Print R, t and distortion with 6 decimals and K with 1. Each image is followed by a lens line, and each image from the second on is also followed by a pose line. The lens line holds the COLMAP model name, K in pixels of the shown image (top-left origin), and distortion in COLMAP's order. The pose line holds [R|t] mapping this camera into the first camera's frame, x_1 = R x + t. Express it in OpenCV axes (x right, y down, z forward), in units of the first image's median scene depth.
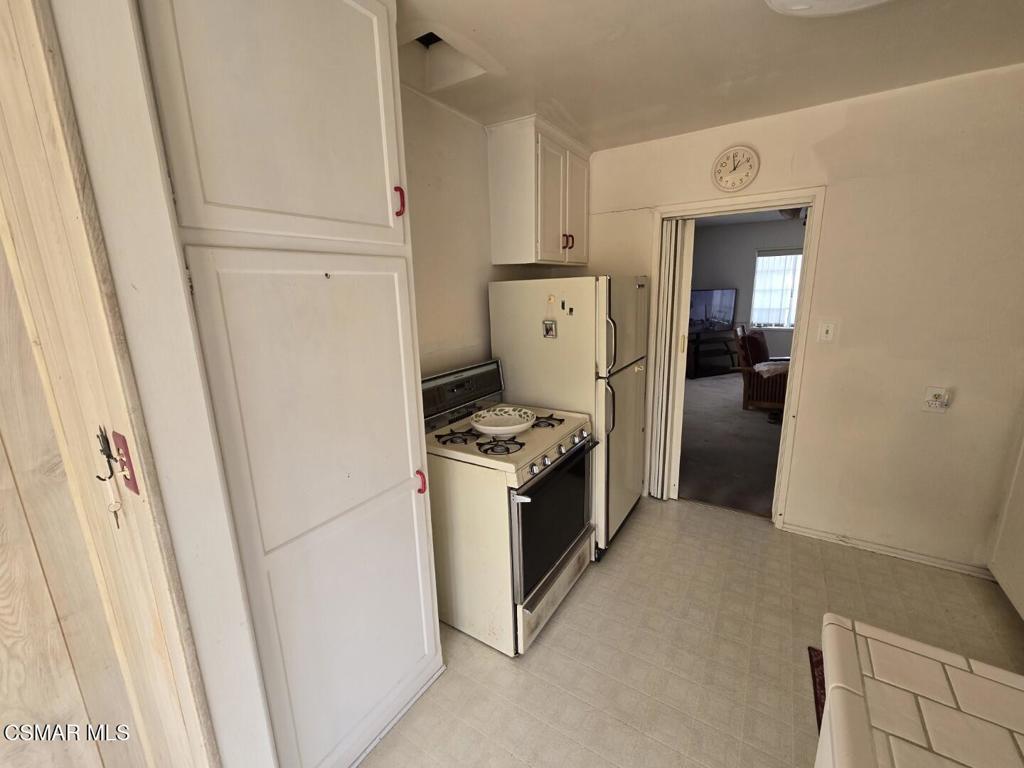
lens RADIAL K [[420.3, 0, 506.2], [0, 420.3, 377.1], [0, 0, 1]] dist [0.002251, -0.001065]
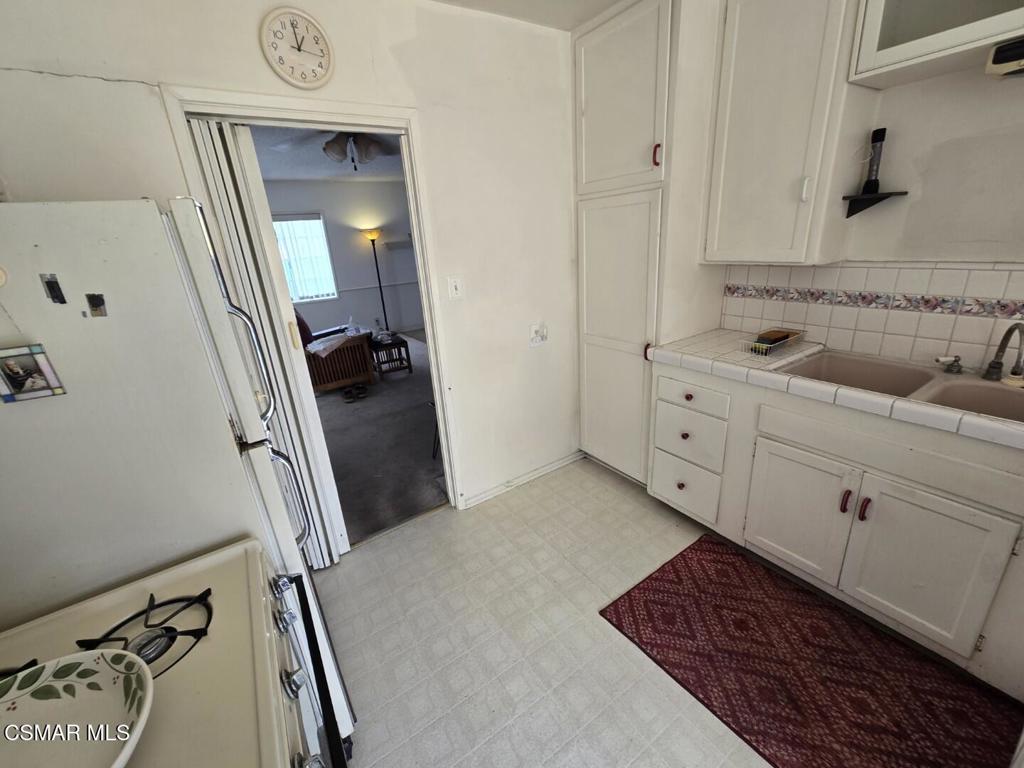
lens RADIAL K [[420.3, 0, 509.8], [0, 420.3, 376.9], [0, 0, 1]] dist [0.002251, -0.001065]
pose [[0.400393, -0.292079, 0.868548, -0.021034], [0.252255, 0.946352, 0.201955, -0.074214], [-0.880939, 0.138235, 0.452591, 0.485214]]
